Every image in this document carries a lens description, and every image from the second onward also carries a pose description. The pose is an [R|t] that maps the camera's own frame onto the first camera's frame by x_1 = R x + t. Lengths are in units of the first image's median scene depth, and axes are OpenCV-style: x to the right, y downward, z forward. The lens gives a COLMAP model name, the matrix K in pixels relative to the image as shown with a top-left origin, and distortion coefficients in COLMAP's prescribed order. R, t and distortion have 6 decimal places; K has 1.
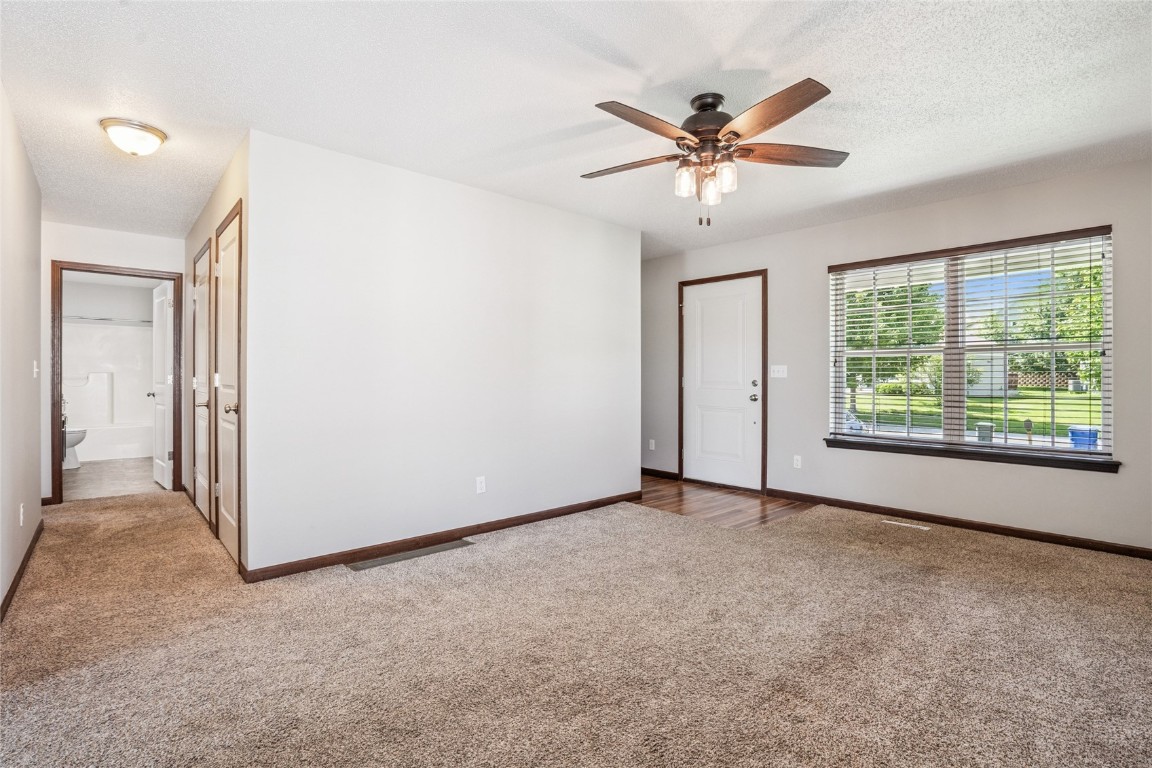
lens RADIAL K [[537.9, 0, 577.5], [0, 537.9, 372.5], [0, 0, 1]] dist [-0.003545, -0.000210]
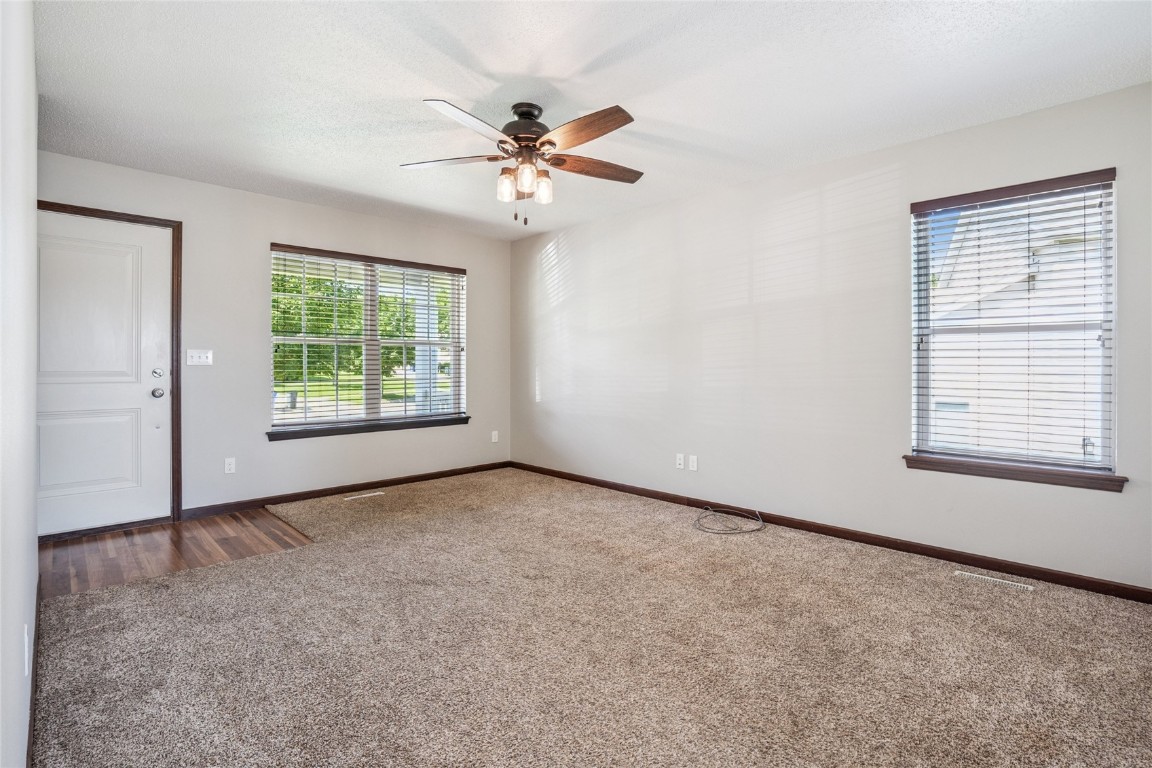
lens RADIAL K [[556.8, 0, 575.4], [0, 556.8, 362.2], [0, 0, 1]] dist [-0.027997, -0.000089]
pose [[-0.028295, 0.002826, 0.999596, -0.546929], [-0.009029, 0.999954, -0.003082, 0.003538], [-0.999559, -0.009112, -0.028268, 0.579565]]
